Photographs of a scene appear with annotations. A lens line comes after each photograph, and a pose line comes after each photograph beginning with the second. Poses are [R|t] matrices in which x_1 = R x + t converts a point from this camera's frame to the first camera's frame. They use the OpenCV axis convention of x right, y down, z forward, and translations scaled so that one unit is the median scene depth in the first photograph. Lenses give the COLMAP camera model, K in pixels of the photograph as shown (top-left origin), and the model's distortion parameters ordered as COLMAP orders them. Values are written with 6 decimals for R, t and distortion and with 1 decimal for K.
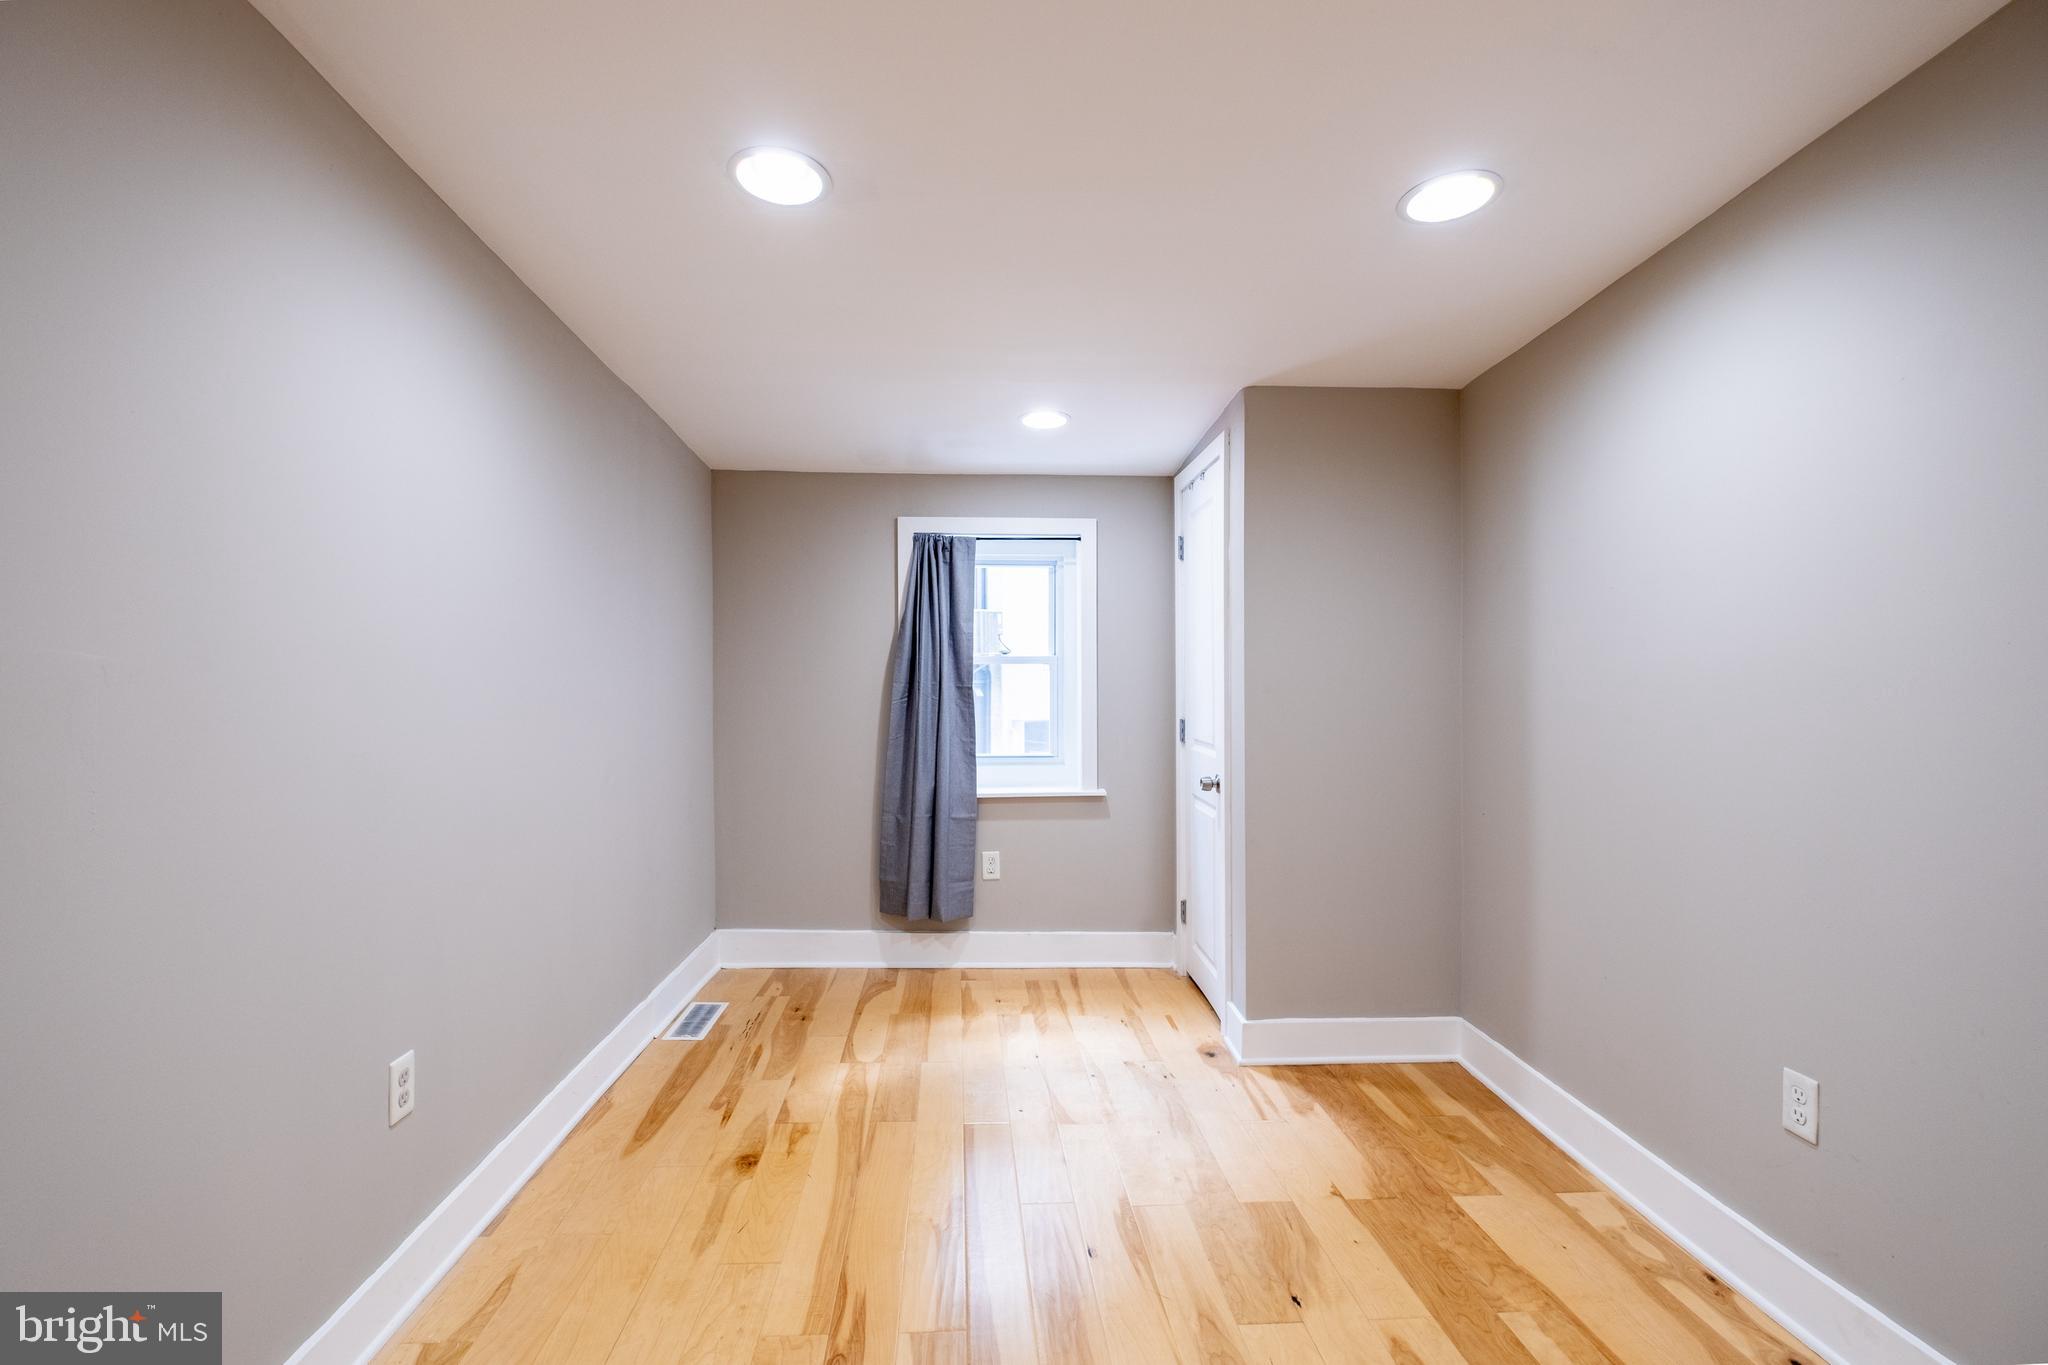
lens RADIAL K [[888.5, 0, 1019.8], [0, 888.5, 680.1], [0, 0, 1]] dist [-0.006519, 0.000597]
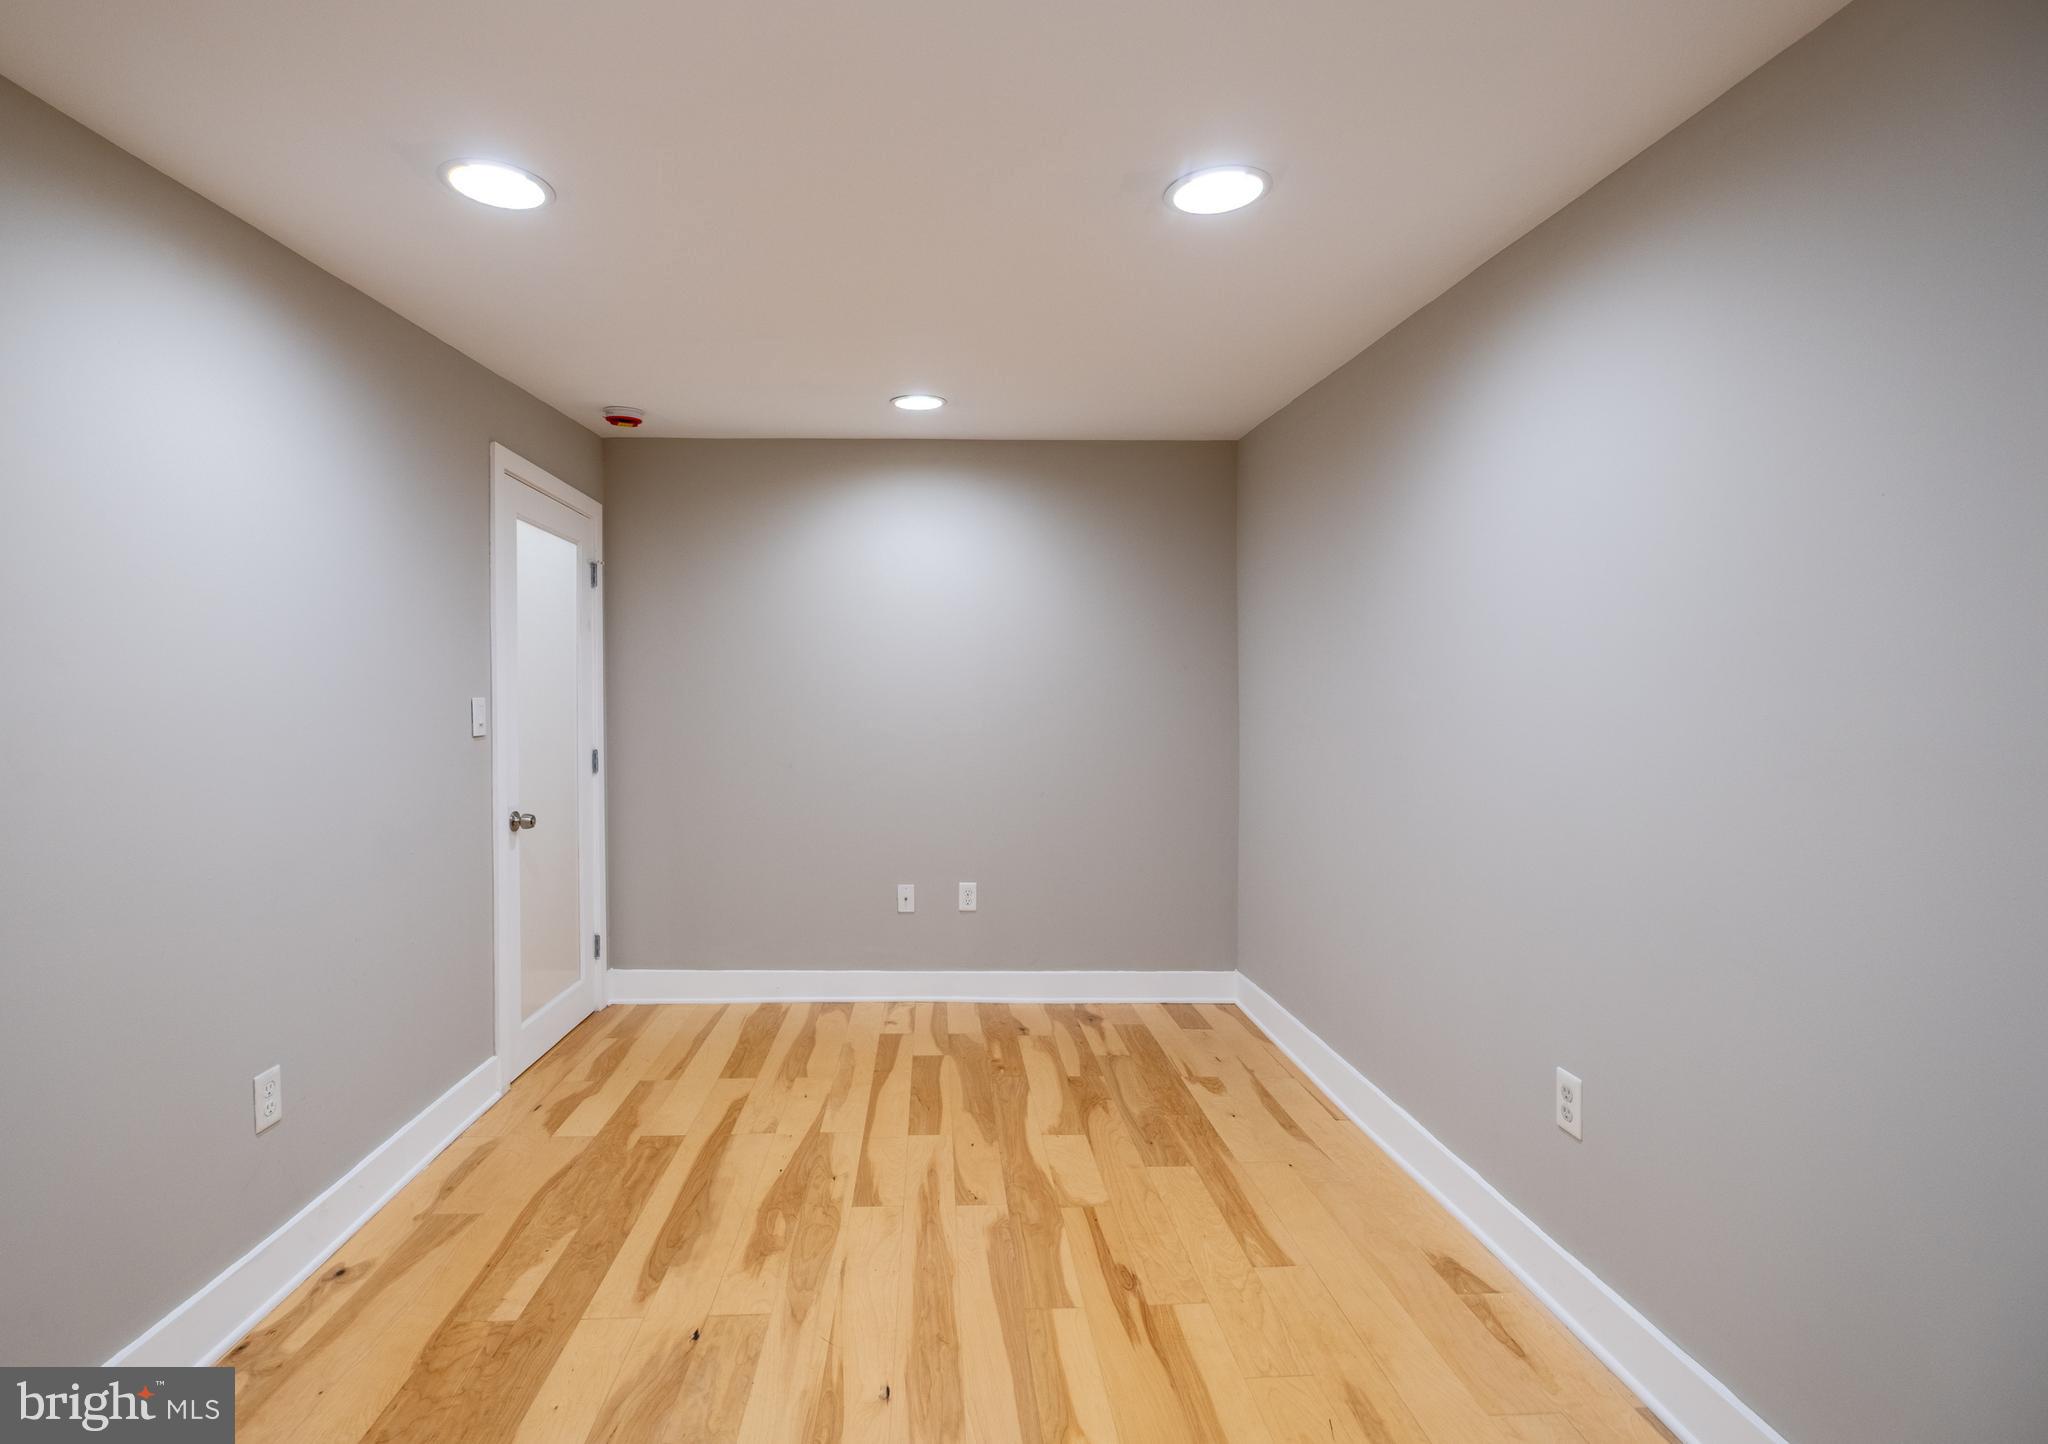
lens RADIAL K [[925.7, 0, 1026.4], [0, 925.7, 715.2], [0, 0, 1]] dist [-0.000315, -0.000030]
pose [[-0.999385, 0.004350, -0.034785, -0.026976], [0.003893, 0.999905, 0.013209, -0.010566], [0.034839, 0.013065, -0.999308, 2.037430]]
